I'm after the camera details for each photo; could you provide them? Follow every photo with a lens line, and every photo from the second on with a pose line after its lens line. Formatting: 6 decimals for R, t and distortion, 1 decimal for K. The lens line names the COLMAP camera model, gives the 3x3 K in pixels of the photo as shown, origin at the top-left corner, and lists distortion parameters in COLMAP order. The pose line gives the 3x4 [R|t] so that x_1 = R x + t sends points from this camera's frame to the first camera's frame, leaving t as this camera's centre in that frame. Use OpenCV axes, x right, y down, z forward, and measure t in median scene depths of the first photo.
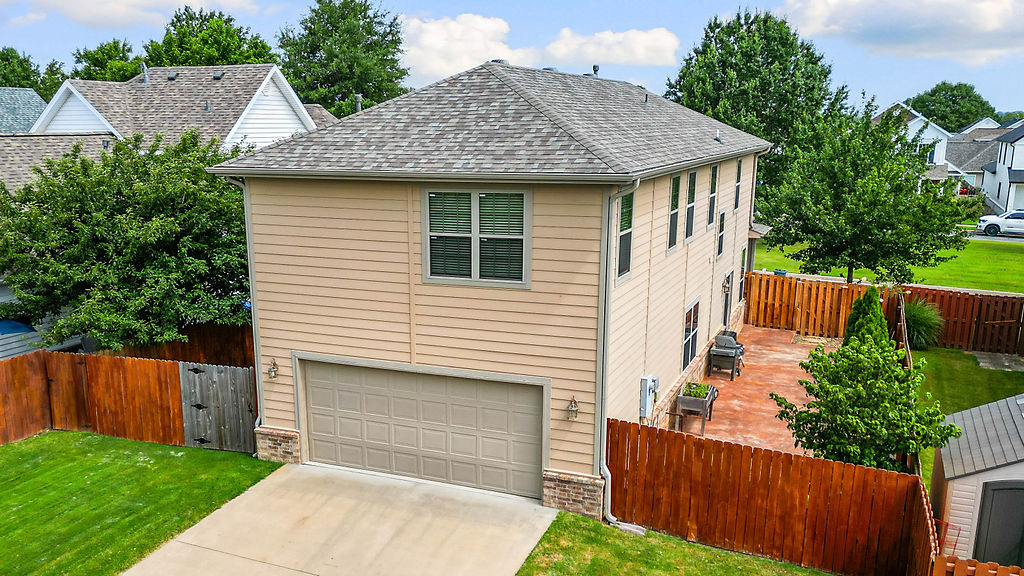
lens RADIAL K [[932.4, 0, 448.2], [0, 932.4, 361.3], [0, 0, 1]] dist [0.030402, -0.014122]
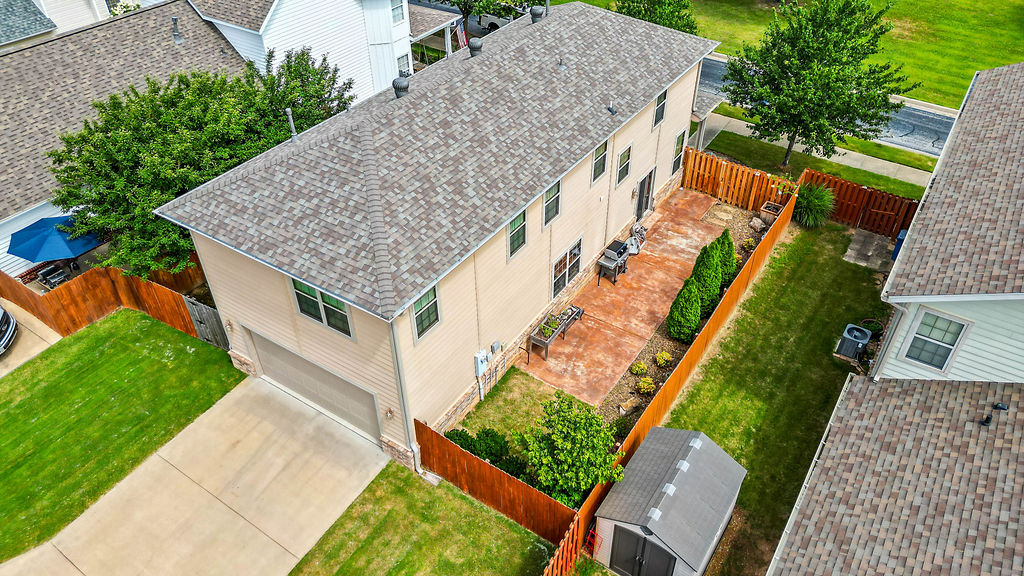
lens RADIAL K [[734.7, 0, 509.3], [0, 734.7, 288.3], [0, 0, 1]] dist [0.043956, -0.006148]
pose [[0.987842, 0.091729, -0.125515, 0.407290], [-0.032723, 0.911971, 0.408949, -0.559154], [0.151979, -0.399869, 0.903884, 0.031476]]
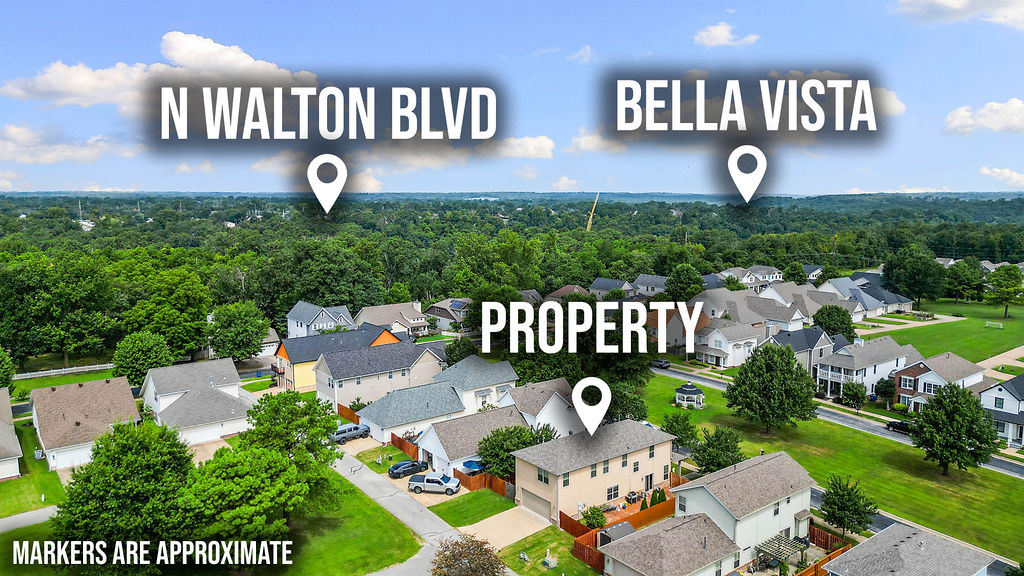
lens RADIAL K [[734.7, 0, 514.8], [0, 734.7, 272.1], [0, 0, 1]] dist [0.043956, -0.006148]
pose [[0.891377, 0.061200, -0.449112, 1.783581], [-0.122992, 0.986325, -0.109705, -0.817328], [0.436256, 0.153026, 0.886715, -3.276164]]
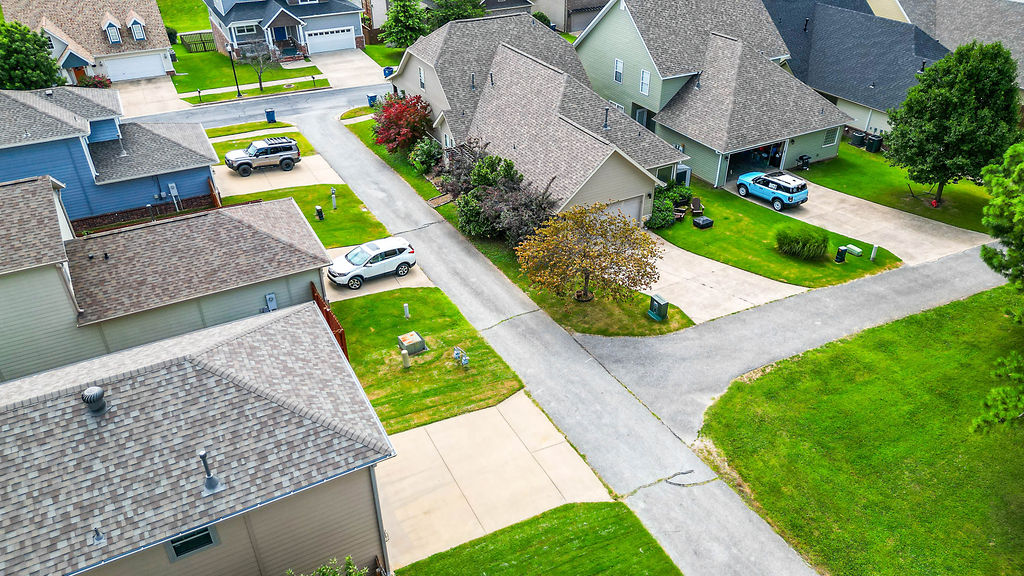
lens RADIAL K [[734.7, 0, 517.1], [0, 734.7, 285.4], [0, 0, 1]] dist [0.043956, -0.006148]
pose [[-0.796470, -0.306437, 0.521279, -0.871921], [0.173233, 0.710306, 0.682243, -1.065847], [-0.579332, 0.633689, -0.512652, 1.269691]]
